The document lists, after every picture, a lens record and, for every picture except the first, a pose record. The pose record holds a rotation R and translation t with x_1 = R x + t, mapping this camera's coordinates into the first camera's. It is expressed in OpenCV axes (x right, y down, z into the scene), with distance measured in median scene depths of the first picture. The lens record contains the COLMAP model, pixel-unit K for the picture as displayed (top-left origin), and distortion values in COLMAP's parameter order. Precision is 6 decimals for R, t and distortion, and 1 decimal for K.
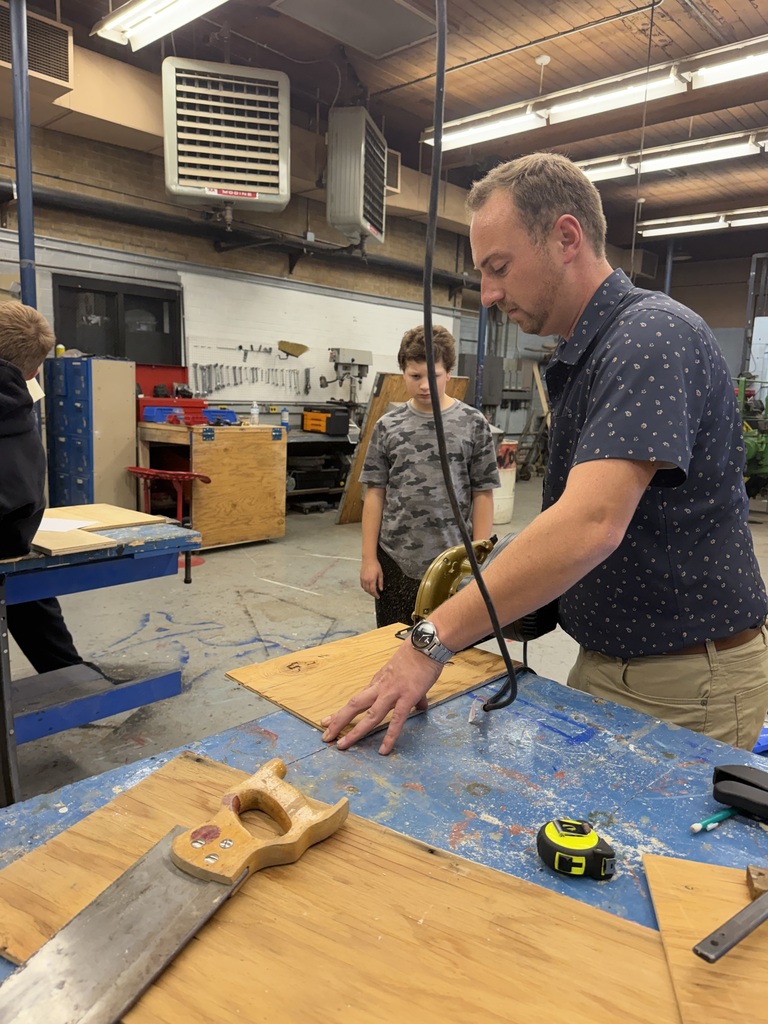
lens RADIAL K [[721.7, 0, 379.5], [0, 721.7, 512.0], [0, 0, 1]] dist [0.054250, -0.062234]
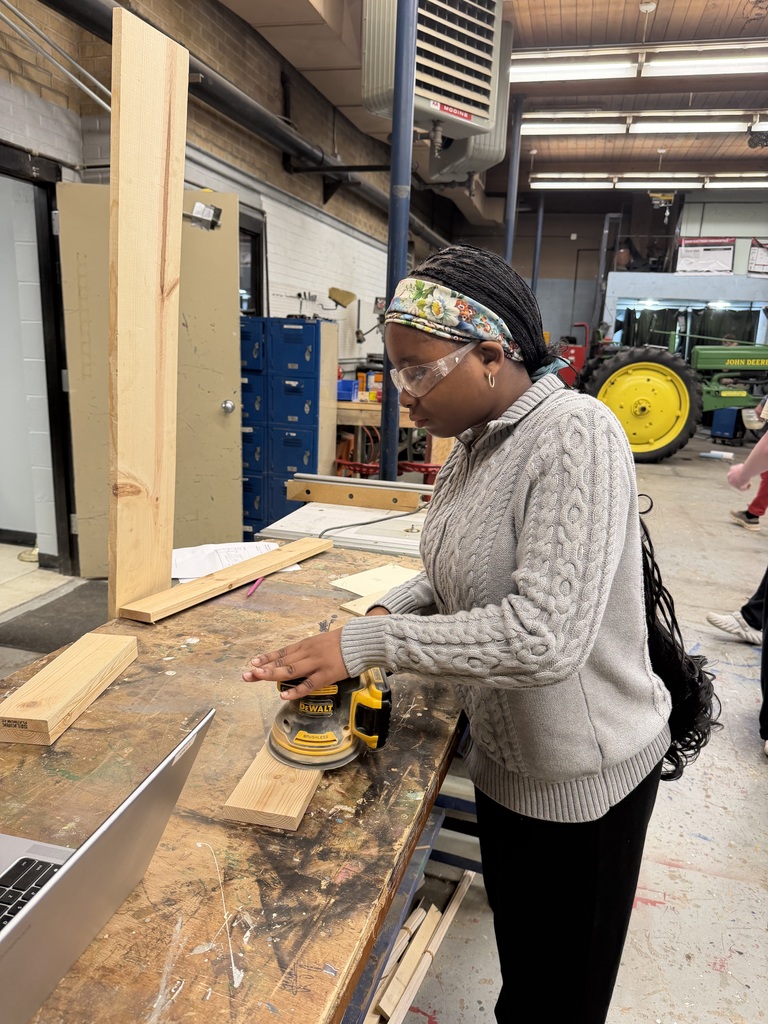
lens RADIAL K [[721.7, 0, 384.4], [0, 721.7, 509.4], [0, 0, 1]] dist [0.054250, -0.062234]
pose [[0.882798, -0.107765, 0.457224, -0.493666], [0.065991, 0.992128, 0.106425, -0.066581], [-0.465094, -0.063779, 0.882961, 0.214115]]
